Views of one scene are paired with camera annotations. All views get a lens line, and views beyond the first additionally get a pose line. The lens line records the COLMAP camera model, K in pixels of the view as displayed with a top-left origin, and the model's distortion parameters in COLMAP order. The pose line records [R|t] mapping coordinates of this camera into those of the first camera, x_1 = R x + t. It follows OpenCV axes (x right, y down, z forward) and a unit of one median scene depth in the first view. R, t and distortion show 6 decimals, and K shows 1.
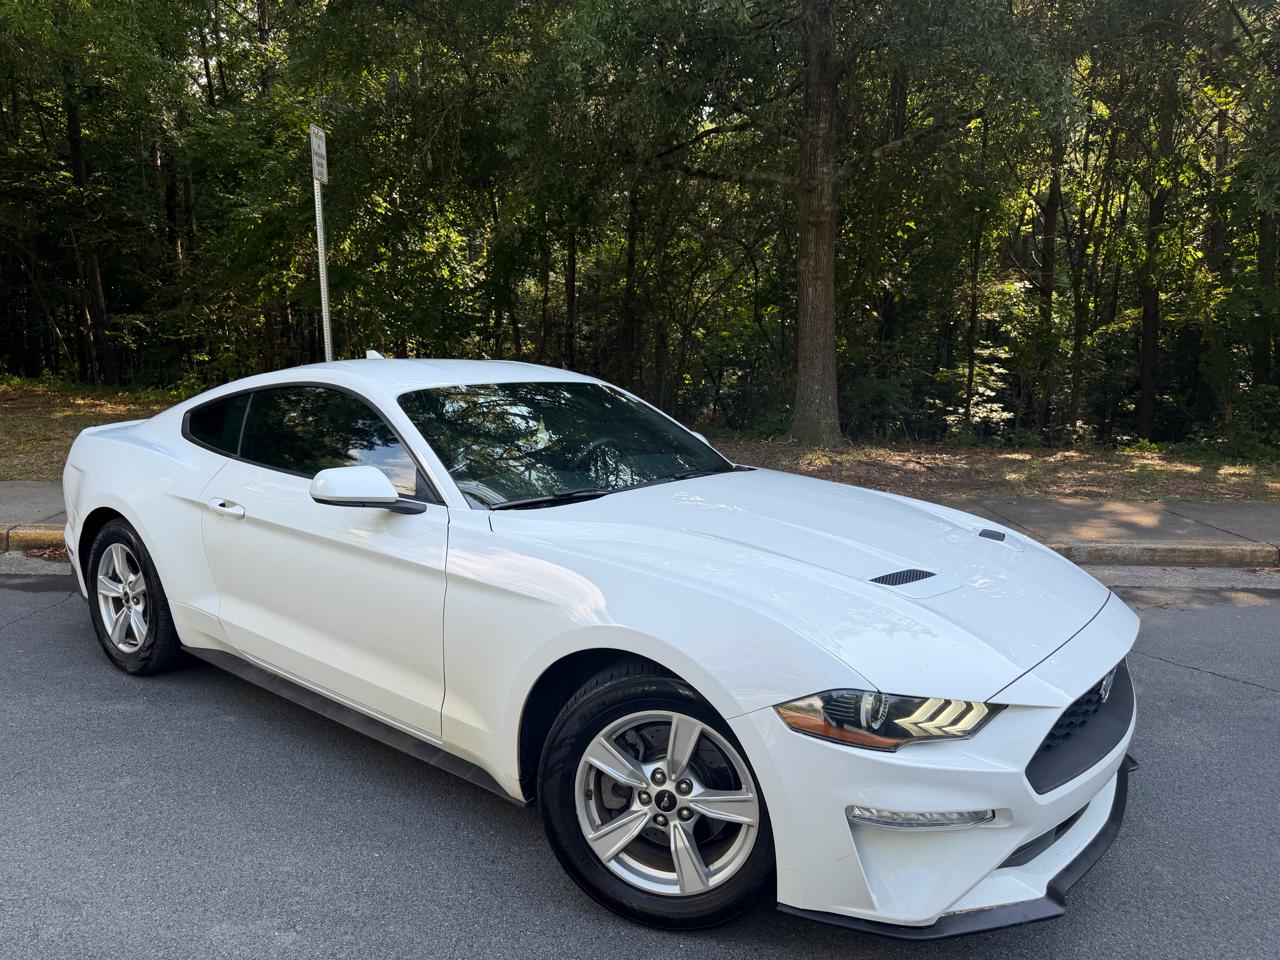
lens RADIAL K [[896.2, 0, 639.4], [0, 896.2, 480.1], [0, 0, 1]] dist [0.085400, -0.122911]
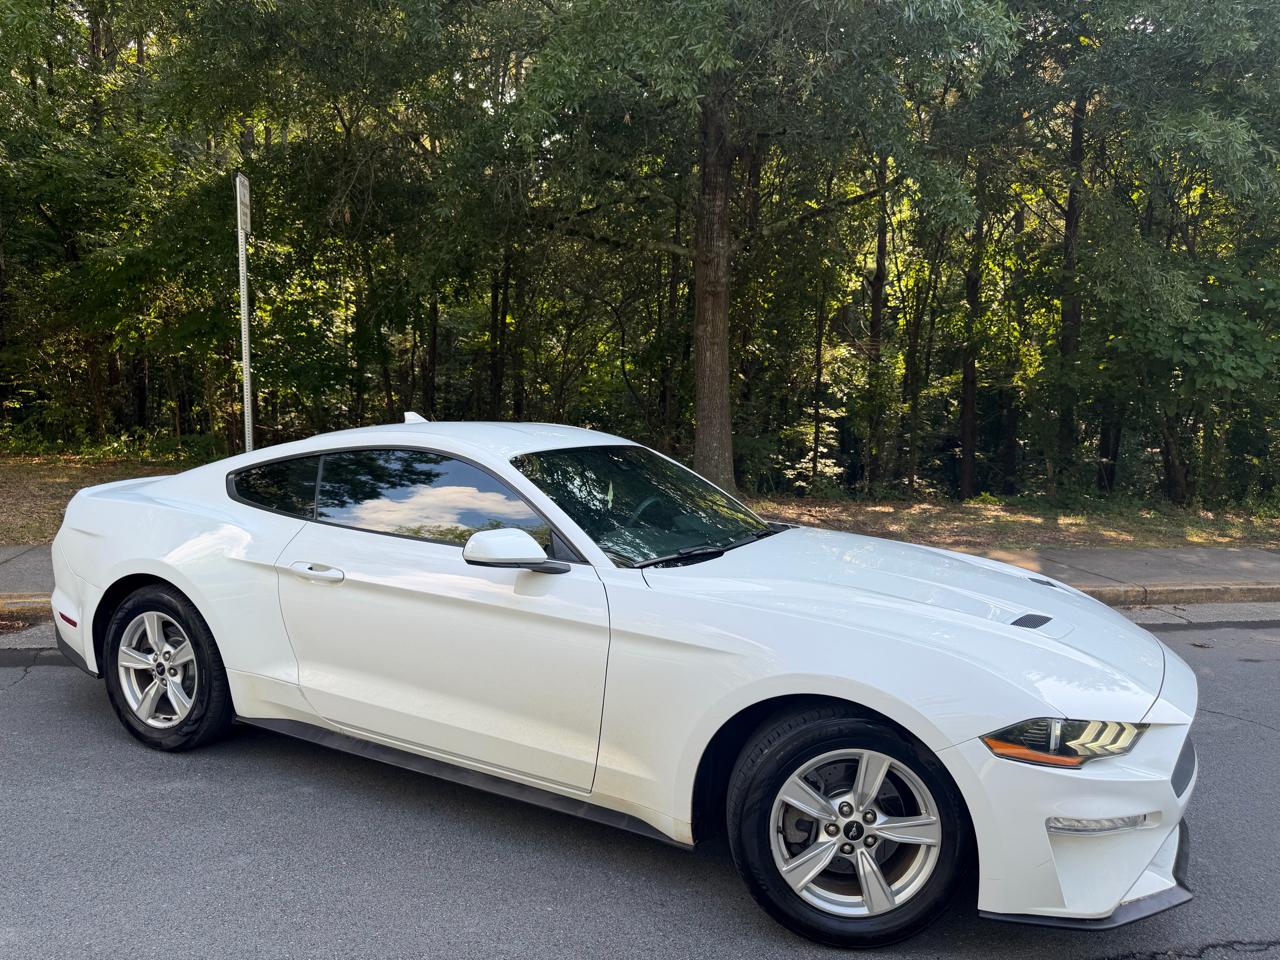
lens RADIAL K [[896.2, 0, 639.4], [0, 896.2, 480.1], [0, 0, 1]] dist [0.085400, -0.122911]
pose [[0.980041, 0.000275, 0.198794, -0.306647], [0.011219, 0.998329, -0.056690, -0.008771], [-0.198477, 0.057789, 0.978400, -0.039032]]
